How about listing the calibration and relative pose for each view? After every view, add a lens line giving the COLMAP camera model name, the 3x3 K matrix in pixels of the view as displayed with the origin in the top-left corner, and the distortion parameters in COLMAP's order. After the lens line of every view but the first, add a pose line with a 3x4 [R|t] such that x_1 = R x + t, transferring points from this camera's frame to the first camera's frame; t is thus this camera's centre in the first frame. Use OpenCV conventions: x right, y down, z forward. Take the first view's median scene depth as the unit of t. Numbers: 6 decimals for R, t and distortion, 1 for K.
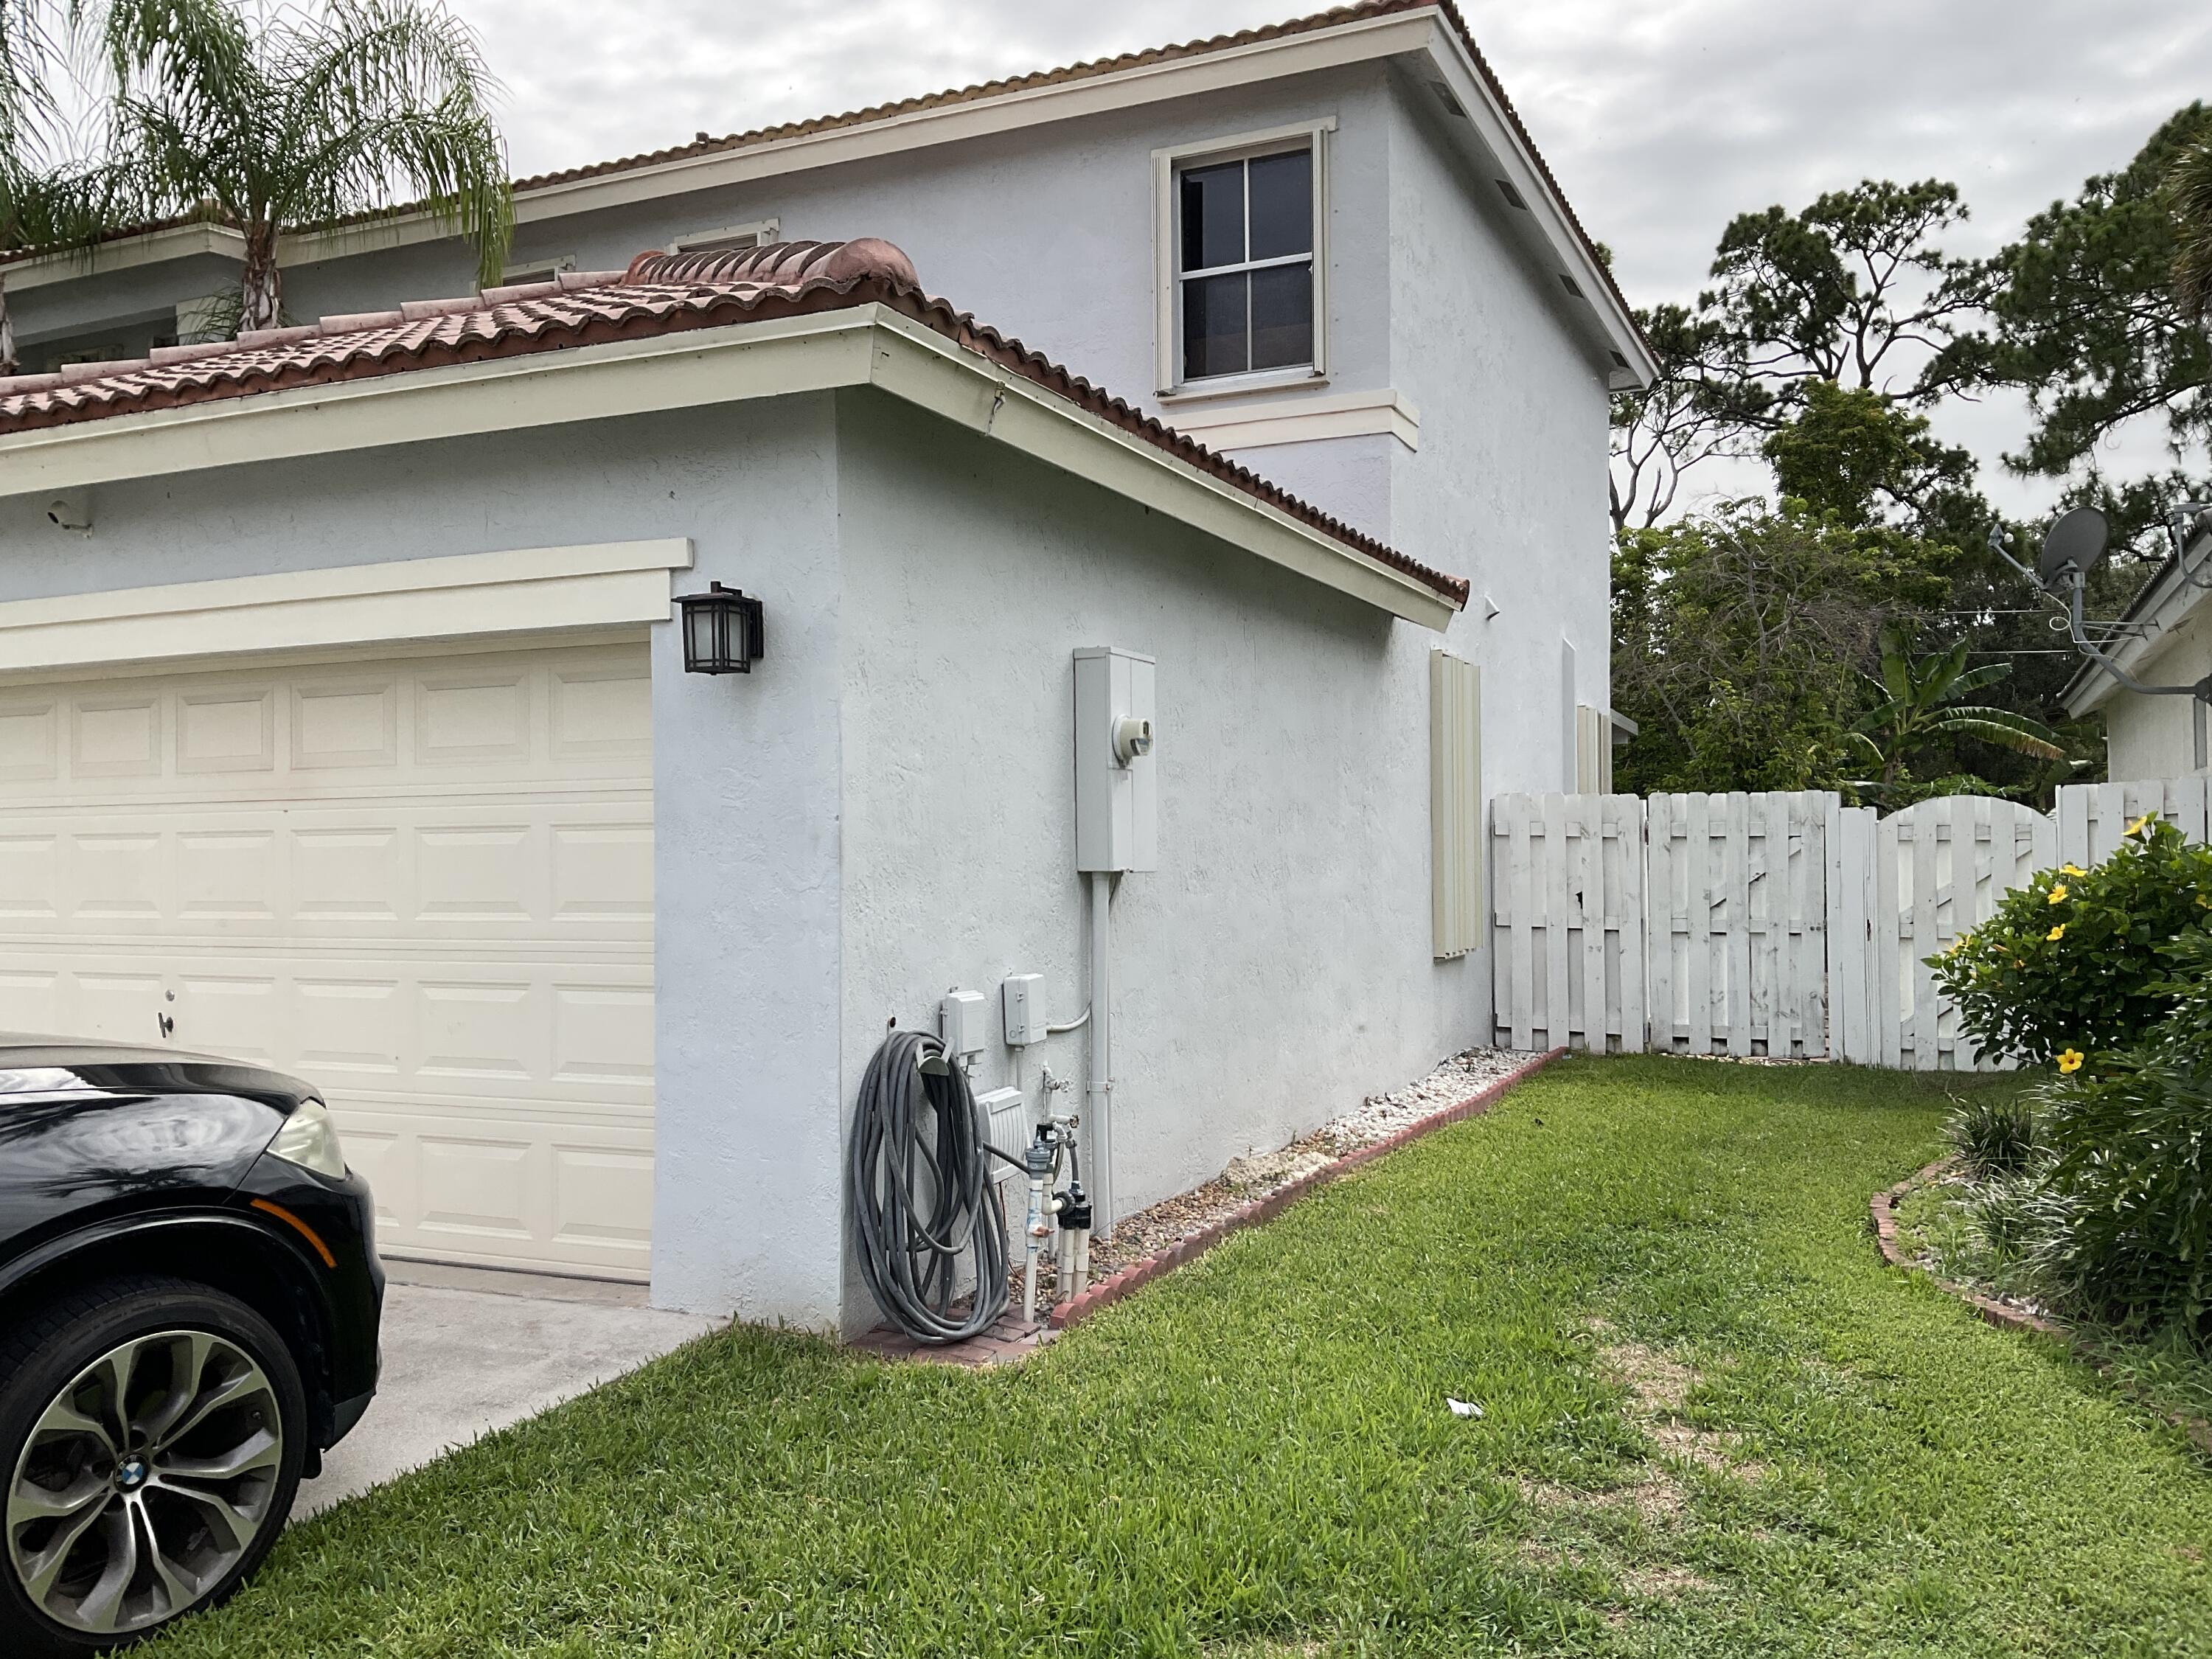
lens RADIAL K [[1836.0, 0, 1108.8], [0, 1836.0, 827.2], [0, 0, 1]] dist [0.077575, -0.146593]
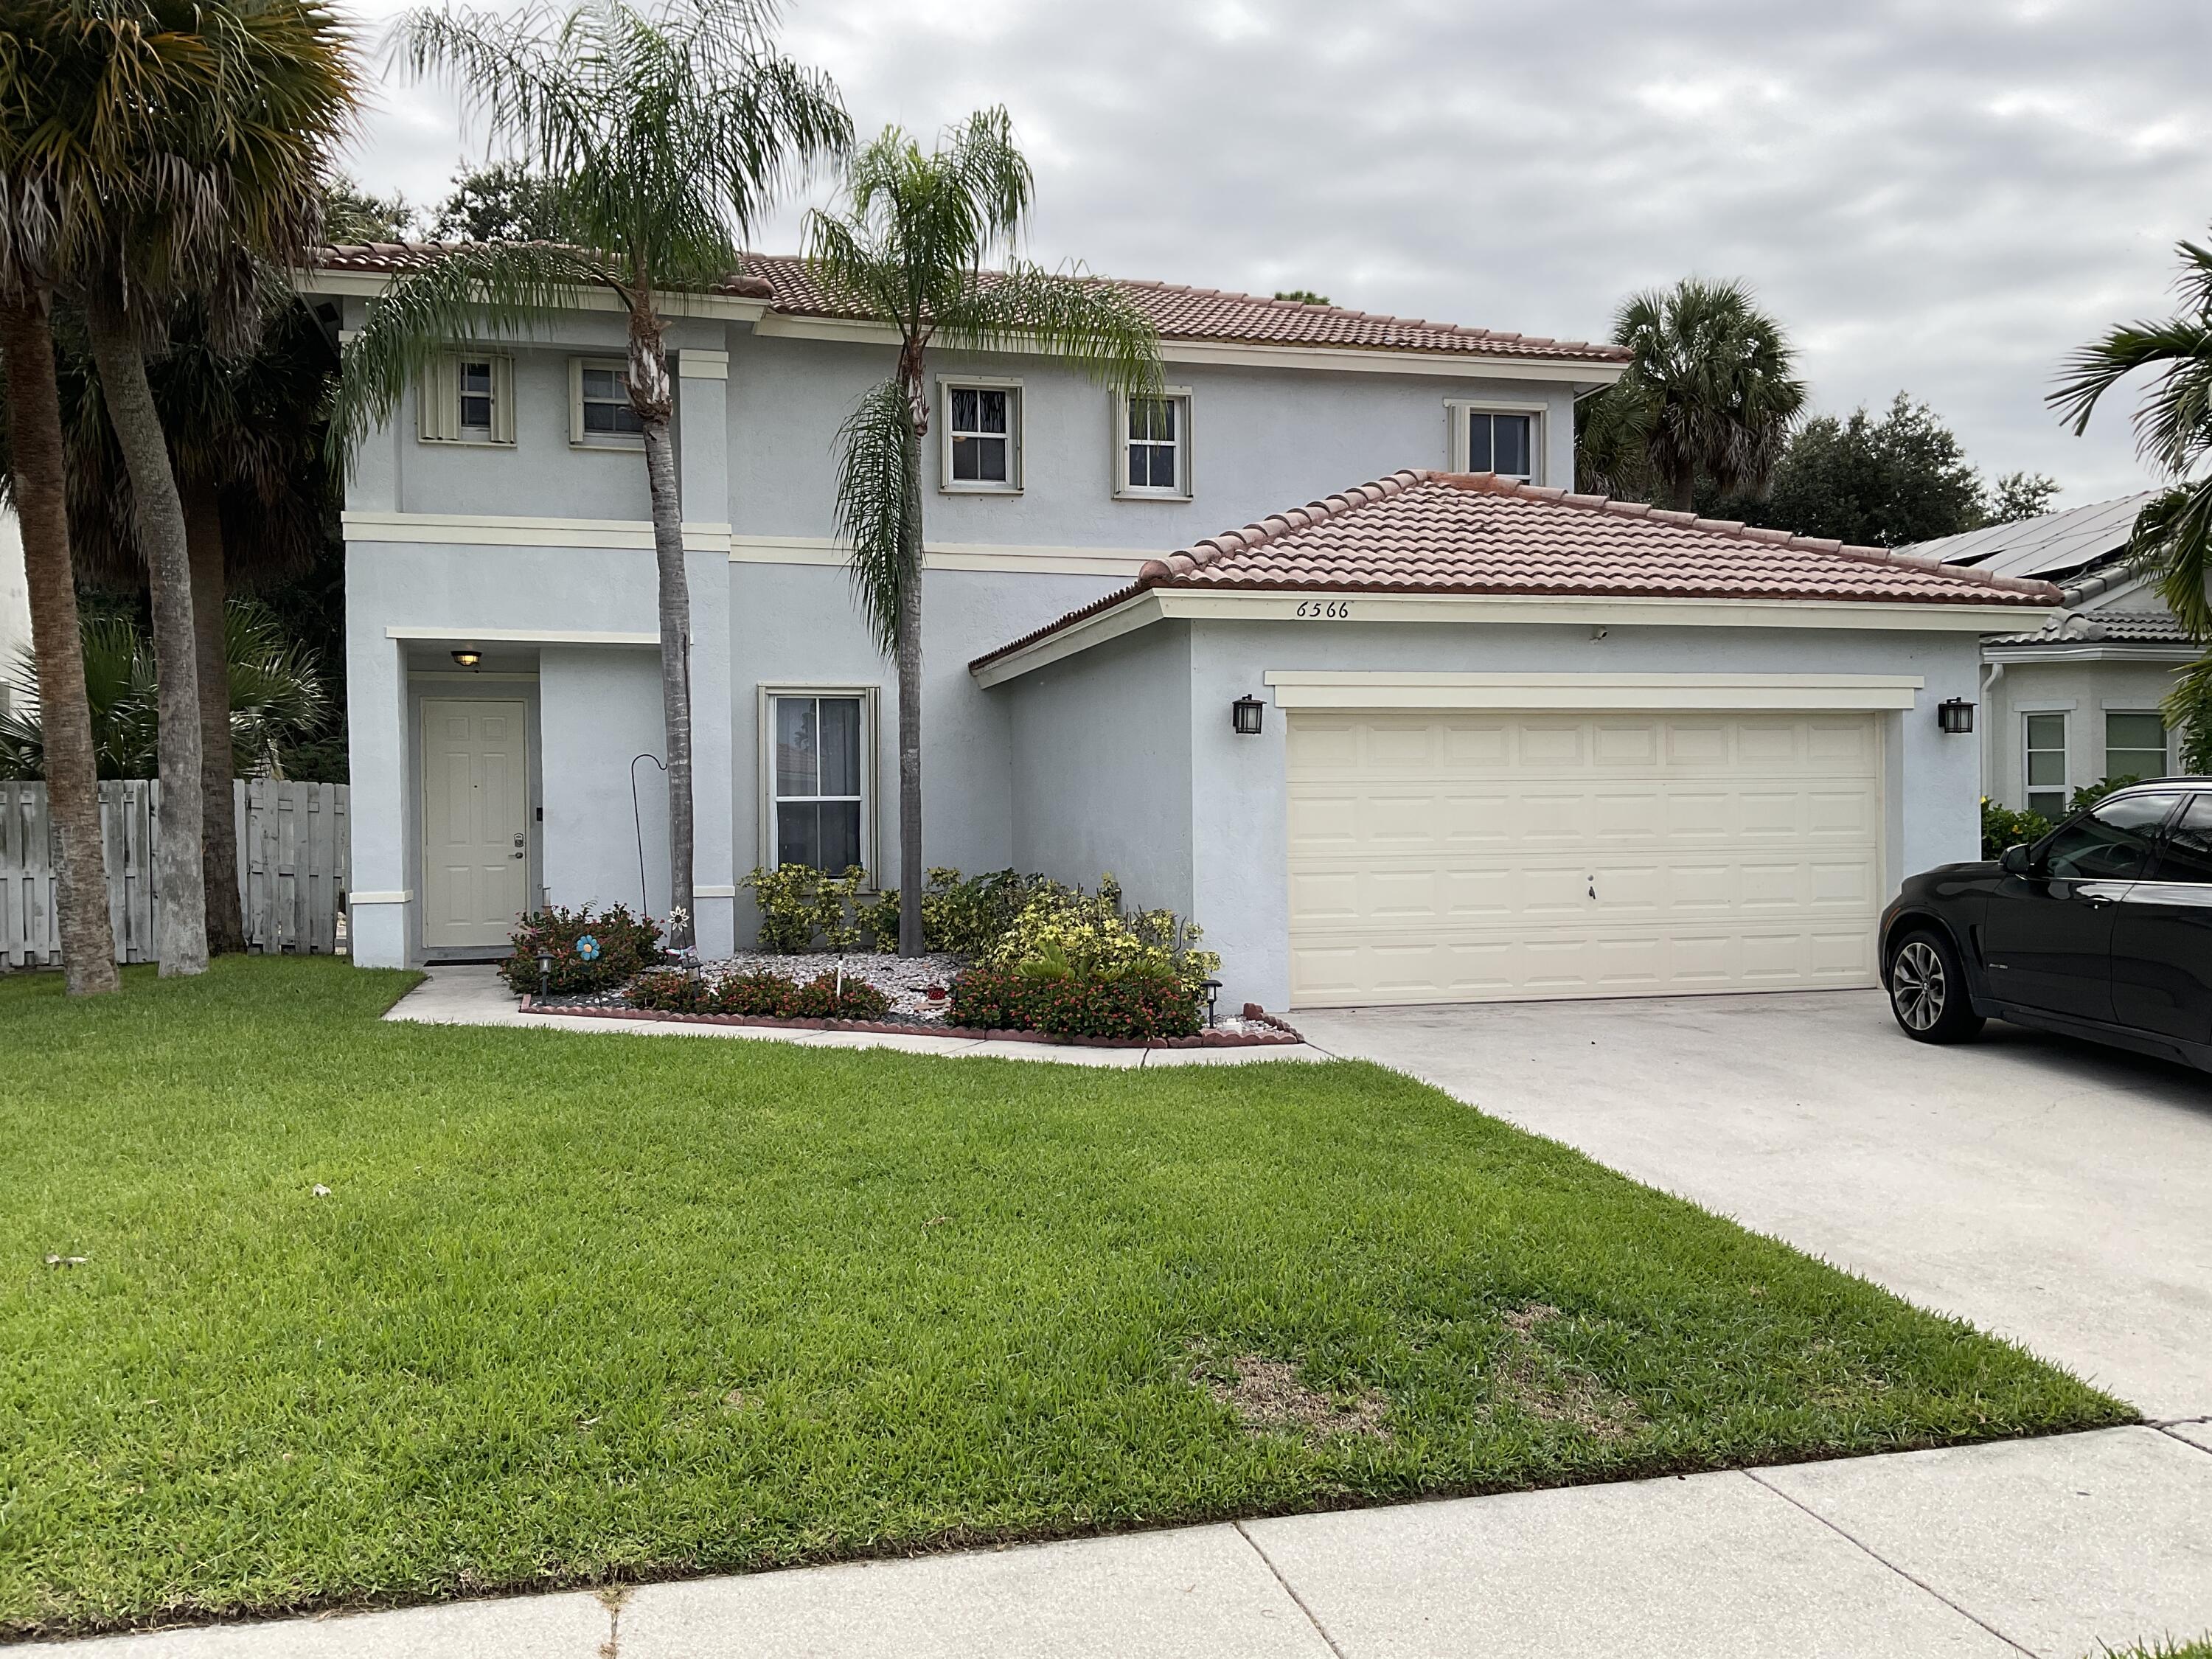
lens RADIAL K [[1836.0, 0, 1101.5], [0, 1836.0, 838.8], [0, 0, 1]] dist [0.077575, -0.146593]
pose [[0.787625, -0.001999, 0.616152, -2.167404], [-0.002952, 0.999971, 0.007017, 0.038339], [-0.616148, -0.007346, 0.787596, -0.222469]]
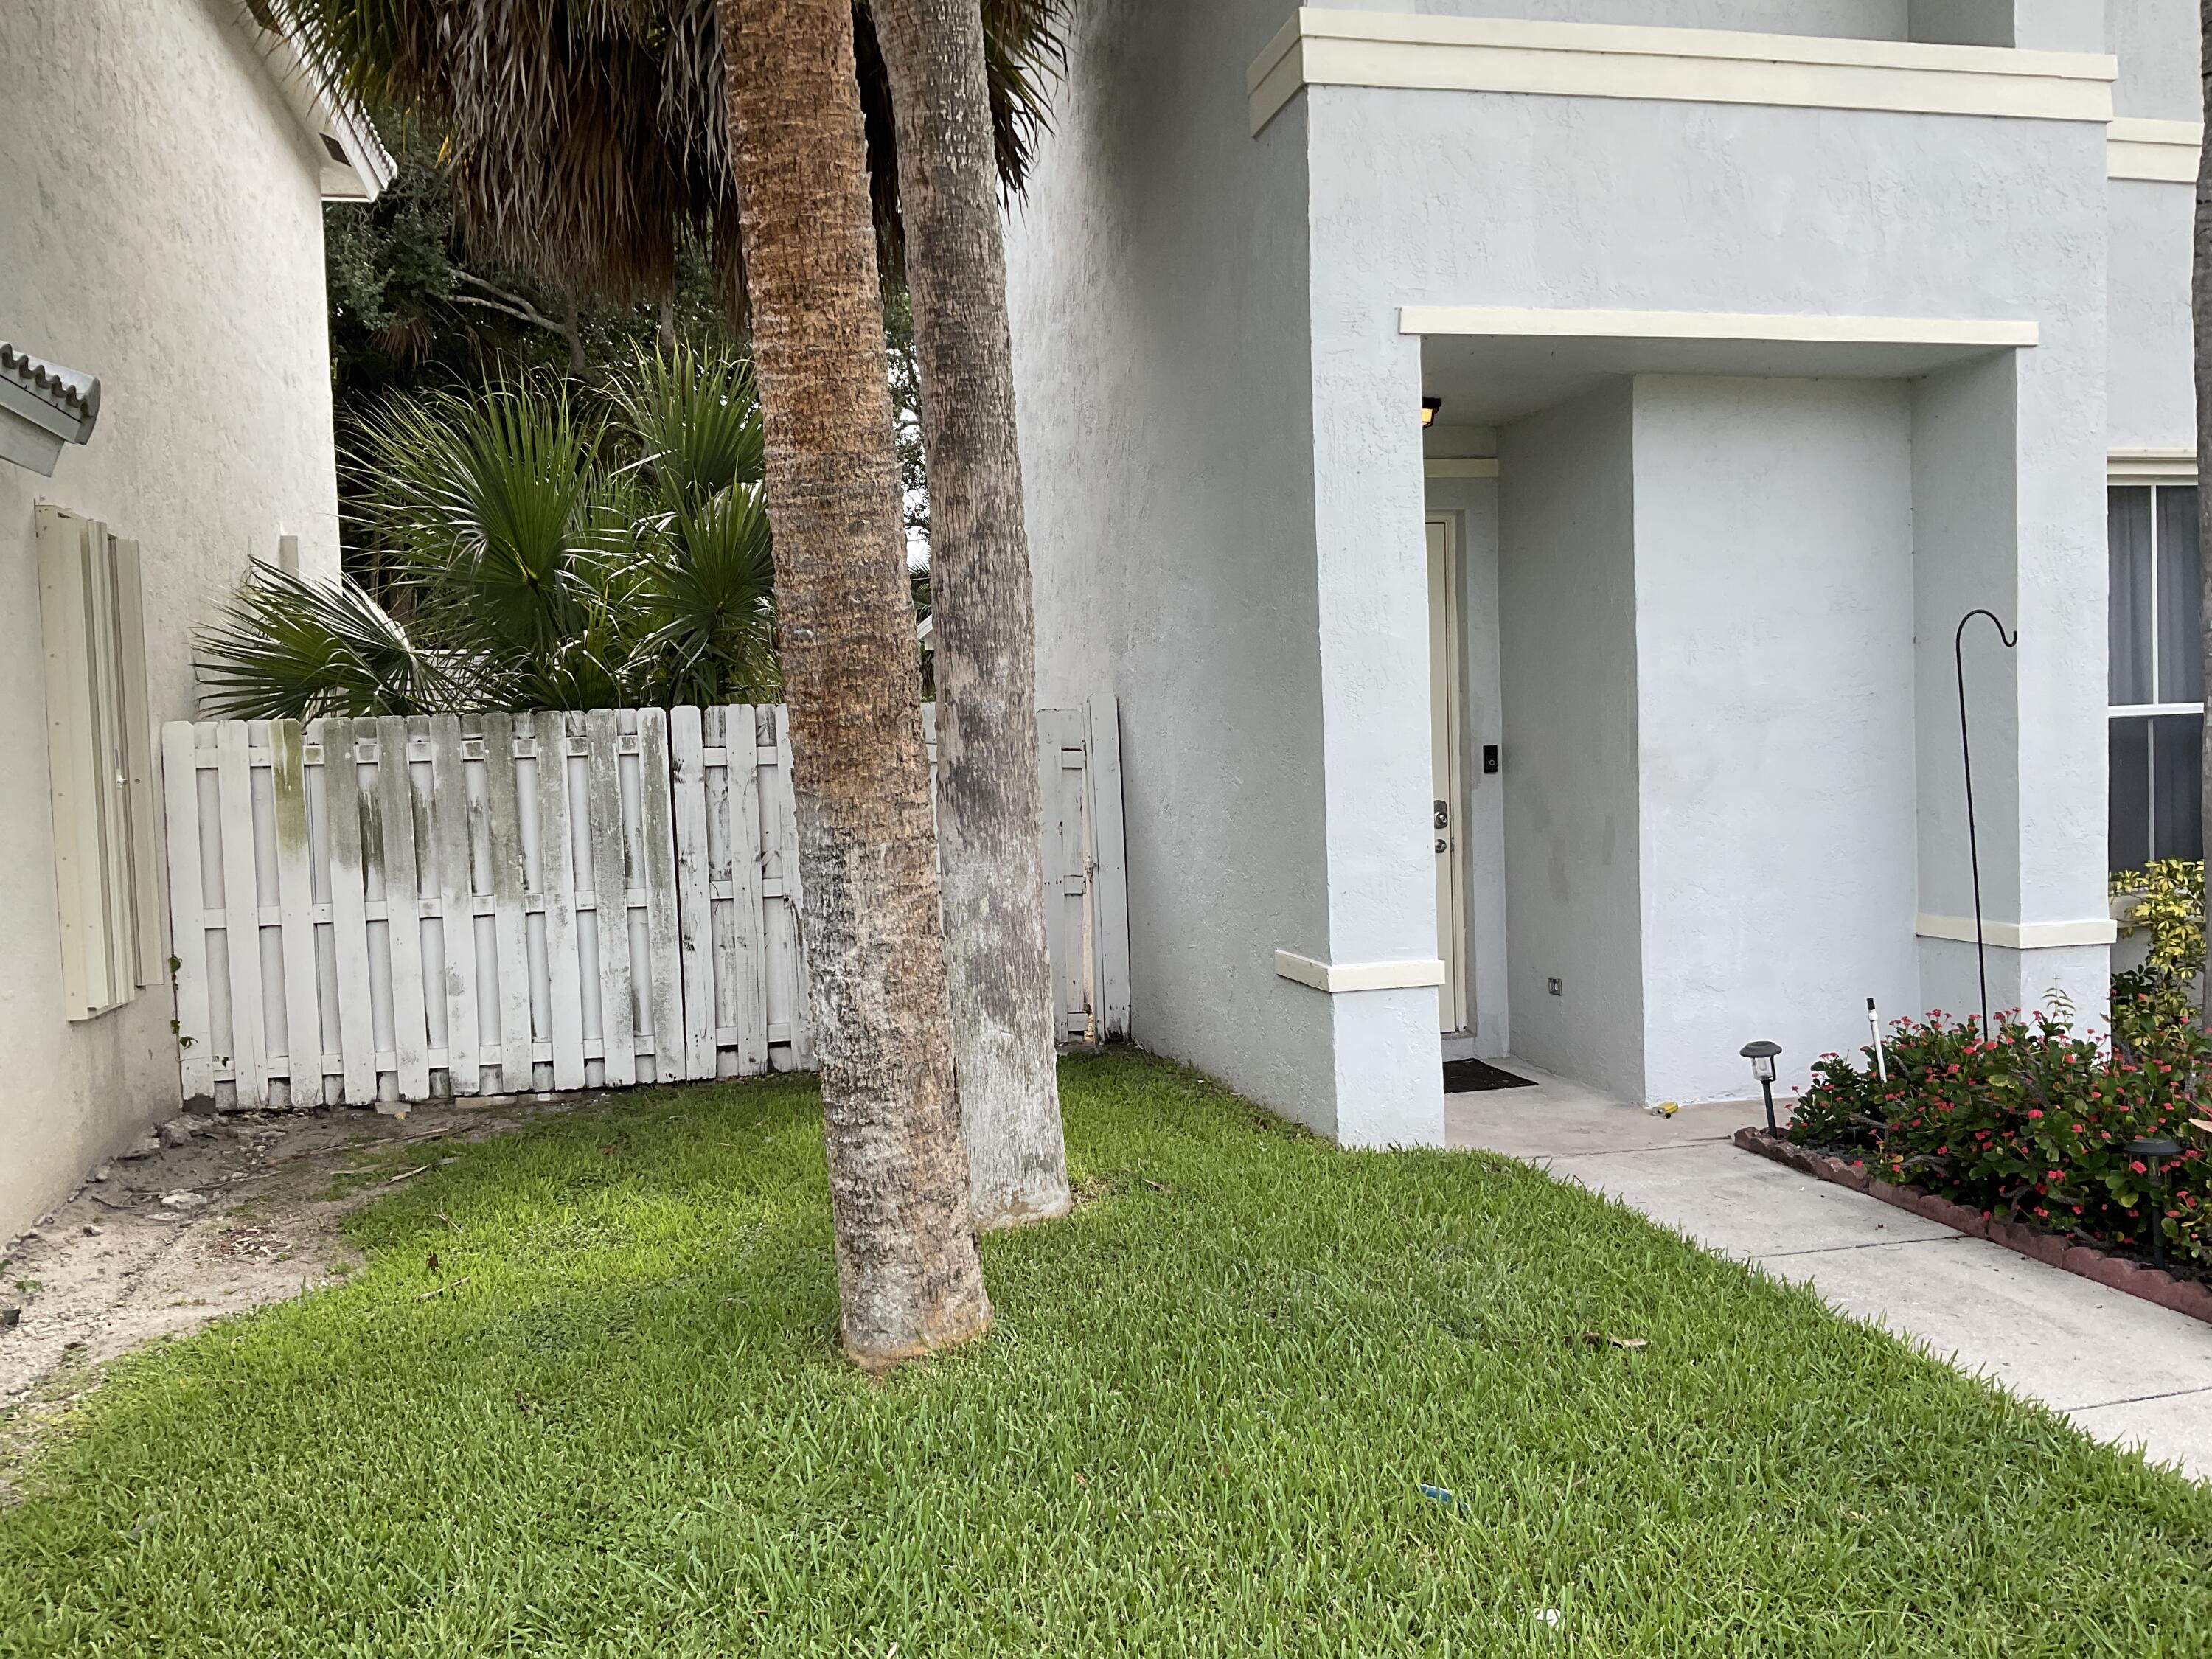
lens RADIAL K [[1836.0, 0, 1094.4], [0, 1836.0, 837.8], [0, 0, 1]] dist [0.077575, -0.146593]
pose [[0.801603, -0.047611, 0.595958, -2.131162], [0.021466, 0.998473, 0.050895, 0.007745], [-0.597471, -0.028005, 0.801401, 1.570389]]
